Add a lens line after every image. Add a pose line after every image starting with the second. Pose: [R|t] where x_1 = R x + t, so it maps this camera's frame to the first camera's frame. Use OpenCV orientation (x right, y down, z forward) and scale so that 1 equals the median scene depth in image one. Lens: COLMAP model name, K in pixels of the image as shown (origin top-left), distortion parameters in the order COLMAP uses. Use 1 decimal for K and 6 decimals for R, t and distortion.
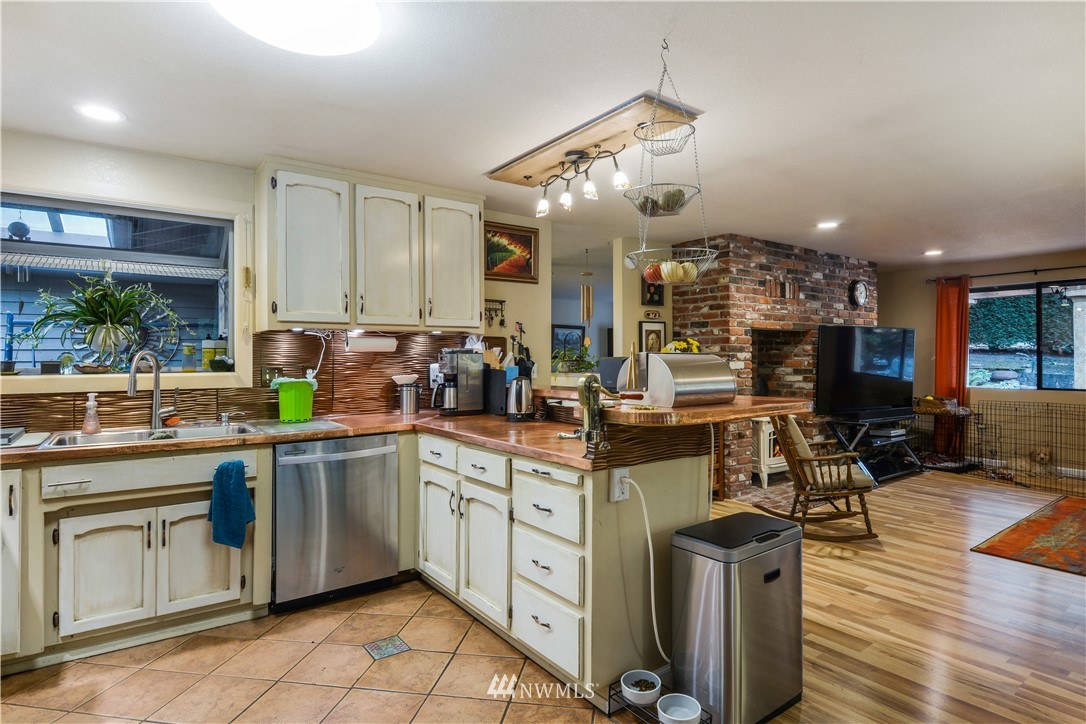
lens RADIAL K [[584.1, 0, 543.0], [0, 584.1, 362.0], [0, 0, 1]] dist [-0.002611, -0.000882]
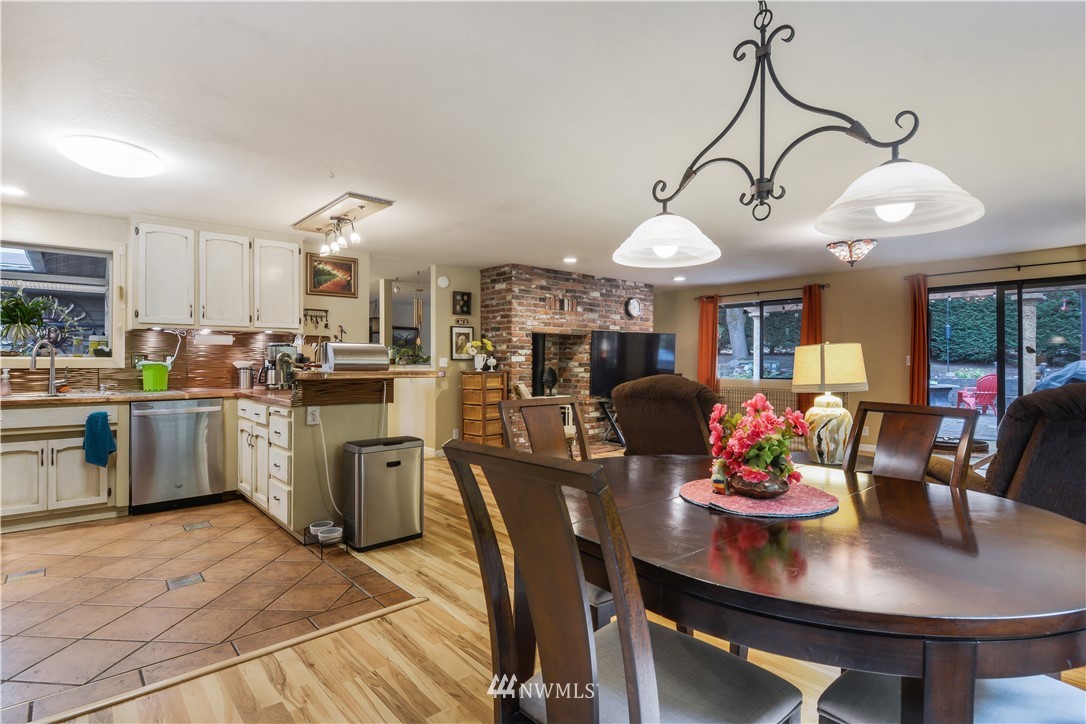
lens RADIAL K [[540.8, 0, 543.0], [0, 540.8, 362.0], [0, 0, 1]] dist [-0.029014, 0.001387]
pose [[0.993763, 0.005275, 0.111391, 0.363008], [-0.004826, 0.999979, -0.004299, 0.026788], [-0.111411, 0.003735, 0.993767, -0.403822]]
